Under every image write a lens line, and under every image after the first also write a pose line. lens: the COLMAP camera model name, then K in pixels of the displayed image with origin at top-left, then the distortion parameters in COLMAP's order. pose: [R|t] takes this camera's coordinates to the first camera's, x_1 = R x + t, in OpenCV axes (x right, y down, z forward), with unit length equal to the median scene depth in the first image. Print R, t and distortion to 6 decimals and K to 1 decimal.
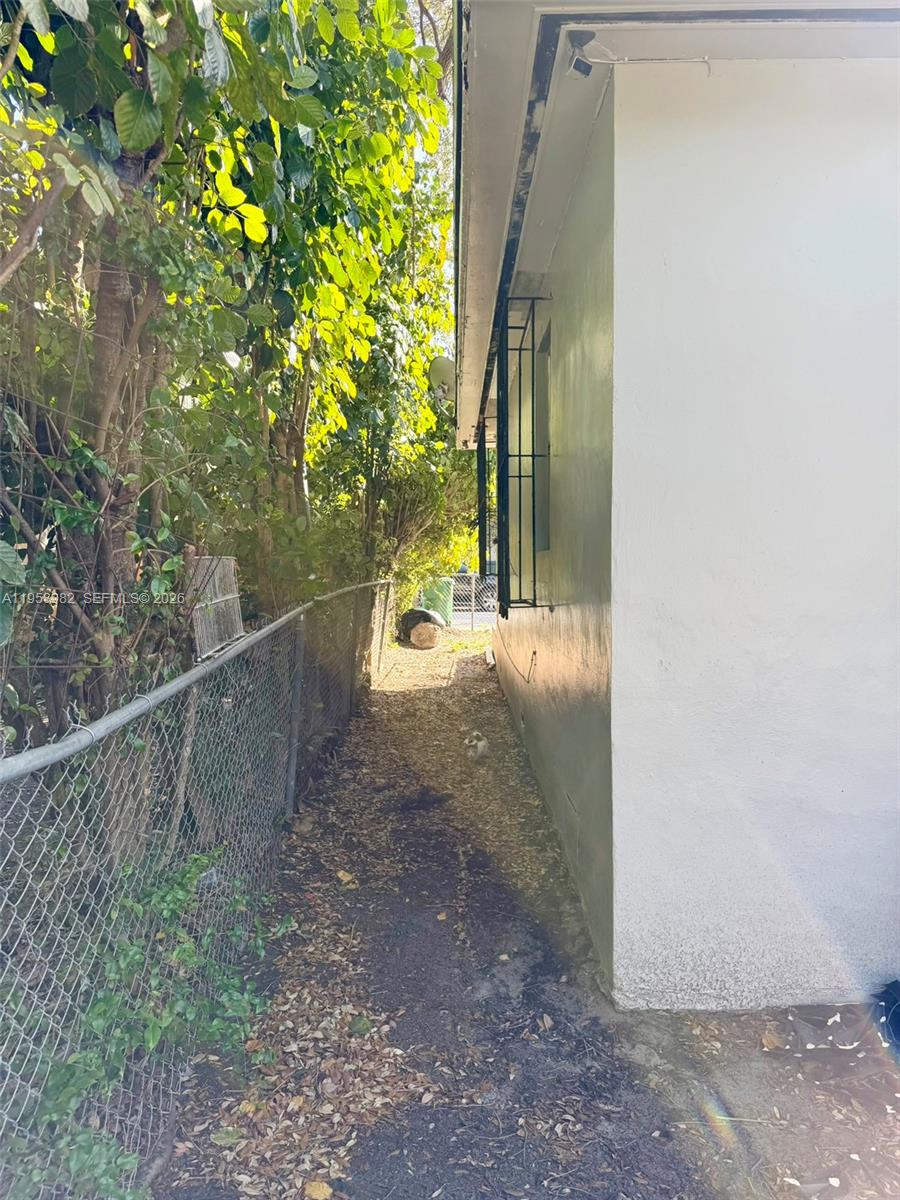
lens RADIAL K [[837.8, 0, 450.0], [0, 837.8, 600.0], [0, 0, 1]] dist [0.086805, -0.134097]
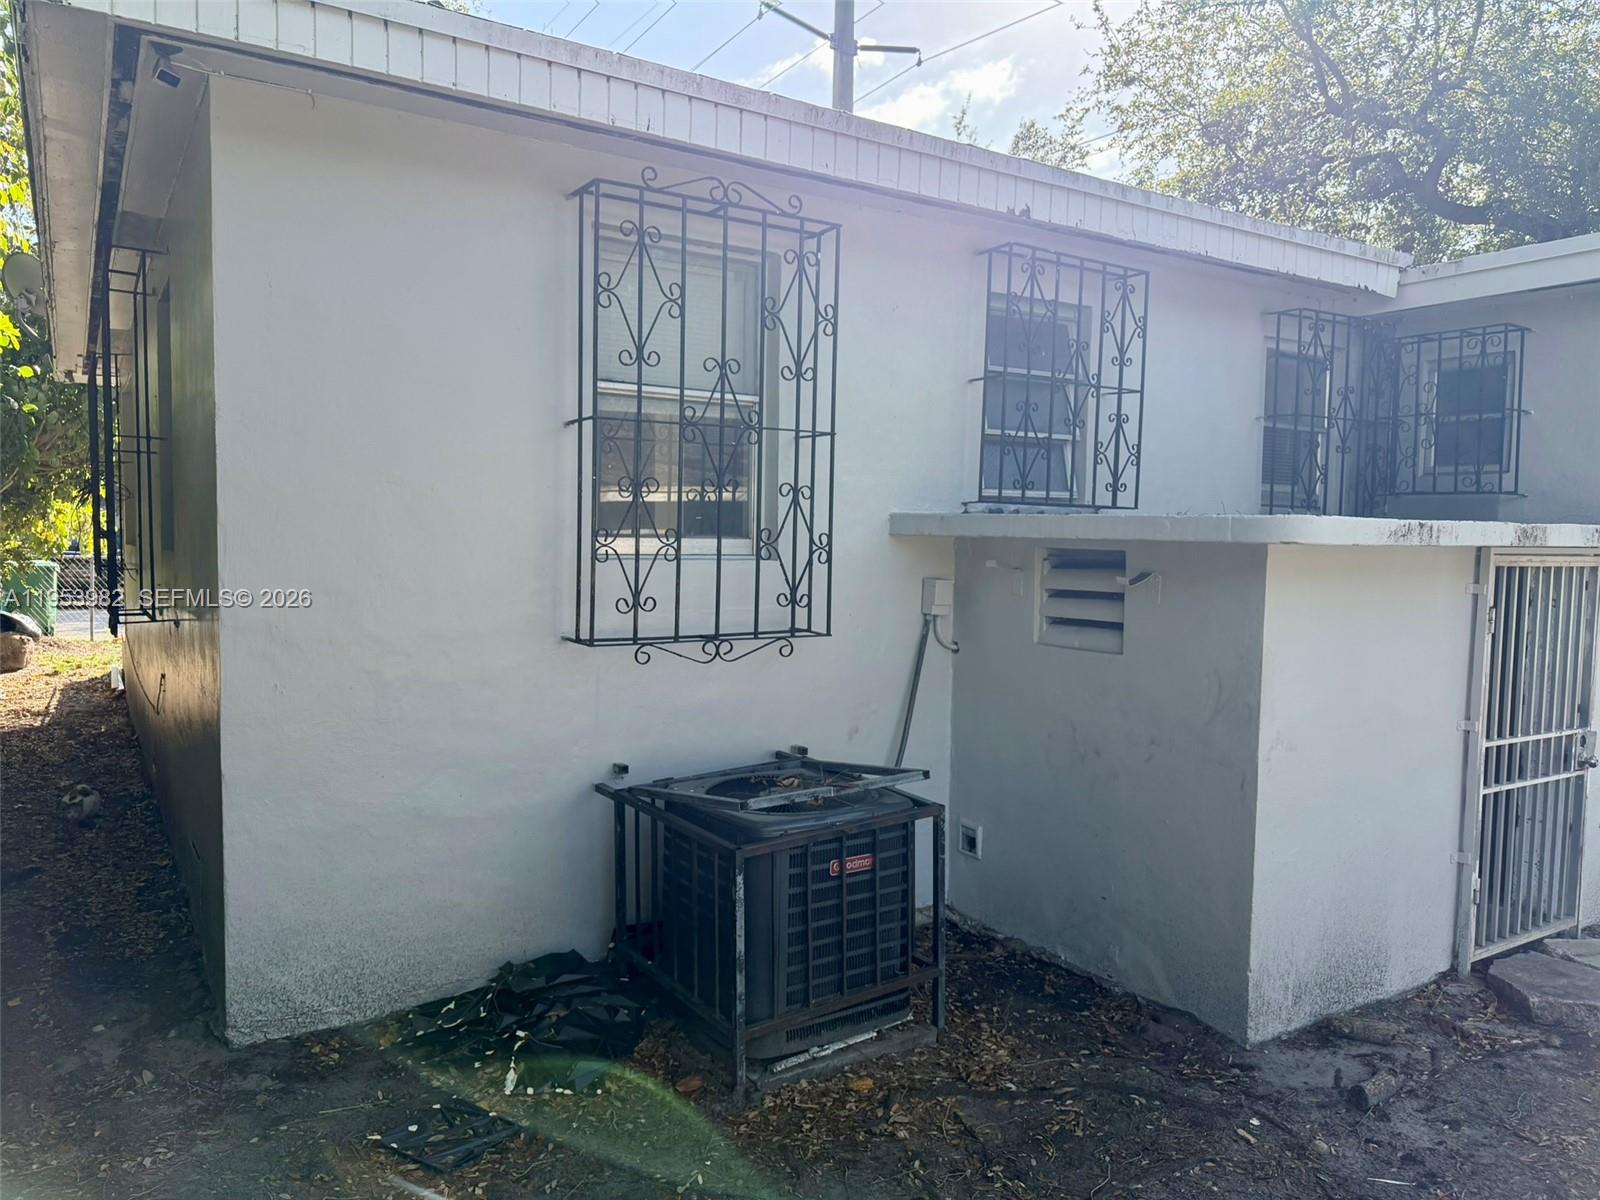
lens RADIAL K [[1142.9, 0, 795.9], [0, 1142.9, 594.9], [0, 0, 1]] dist [0.000796, -0.001361]
pose [[0.841572, -0.010815, 0.540036, 0.027393], [0.005425, 0.999918, 0.011570, -0.028178], [-0.540117, -0.006808, 0.841562, -0.284362]]
